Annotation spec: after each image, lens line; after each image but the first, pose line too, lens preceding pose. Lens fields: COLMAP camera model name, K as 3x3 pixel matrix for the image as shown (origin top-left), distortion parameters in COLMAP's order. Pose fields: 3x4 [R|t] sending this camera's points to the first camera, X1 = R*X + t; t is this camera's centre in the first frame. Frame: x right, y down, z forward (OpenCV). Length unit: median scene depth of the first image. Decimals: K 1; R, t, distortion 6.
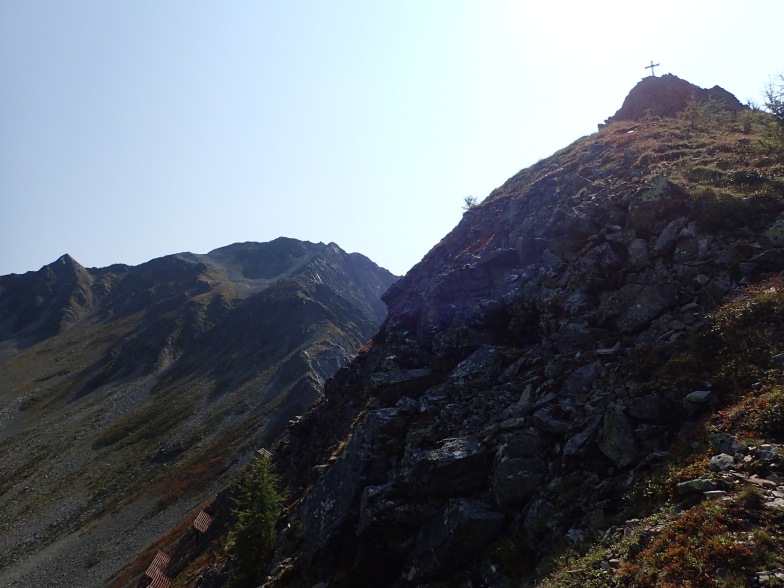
lens RADIAL K [[568.8, 0, 393.9], [0, 568.8, 294.5], [0, 0, 1]] dist [-0.007684, -0.010017]
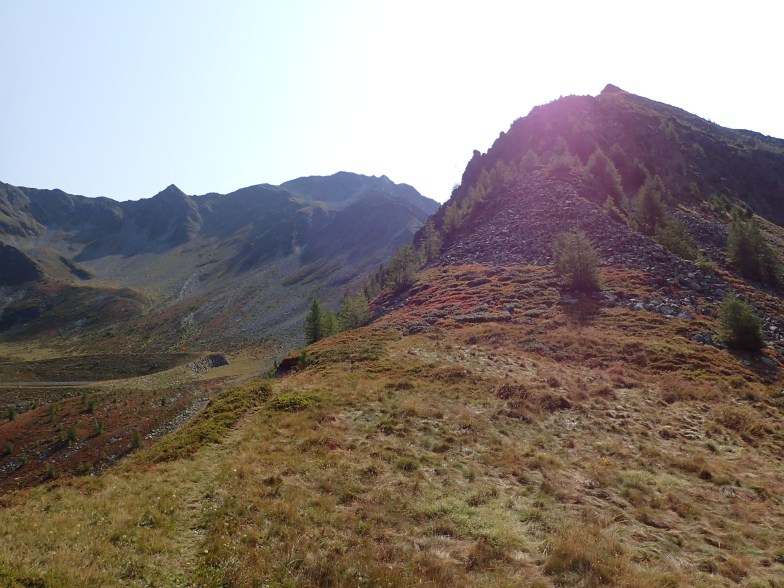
lens RADIAL K [[568.8, 0, 394.4], [0, 568.8, 294.2], [0, 0, 1]] dist [-0.007684, -0.010017]
pose [[0.999962, -0.002273, 0.008437, -0.123397], [0.001595, 0.996838, 0.079447, 0.089620], [-0.008591, -0.079430, 0.996803, -0.342241]]
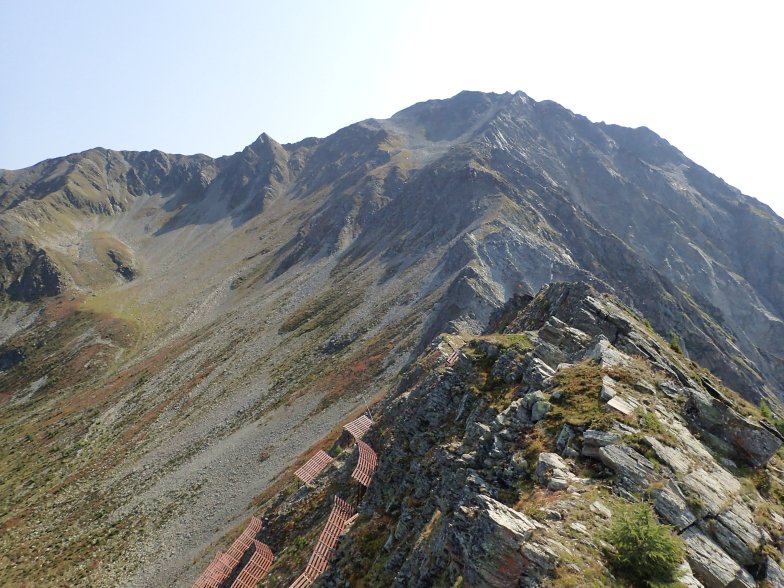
lens RADIAL K [[568.8, 0, 396.7], [0, 568.8, 285.7], [0, 0, 1]] dist [-0.007684, -0.010017]
pose [[0.937366, 0.000205, -0.348346, 0.028664], [0.086345, 0.968656, 0.232917, -0.025325], [0.337475, -0.248407, 0.907967, 0.064435]]
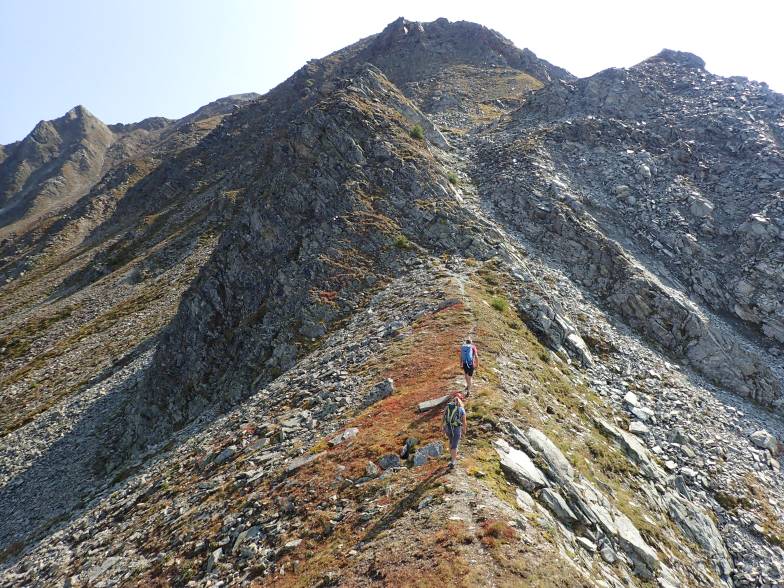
lens RADIAL K [[568.8, 0, 397.2], [0, 568.8, 294.2], [0, 0, 1]] dist [-0.007684, -0.010017]
pose [[0.973478, 0.001412, -0.228775, -0.075631], [0.035868, 0.986672, 0.158718, 0.069919], [0.225950, -0.162714, 0.960453, 0.507443]]
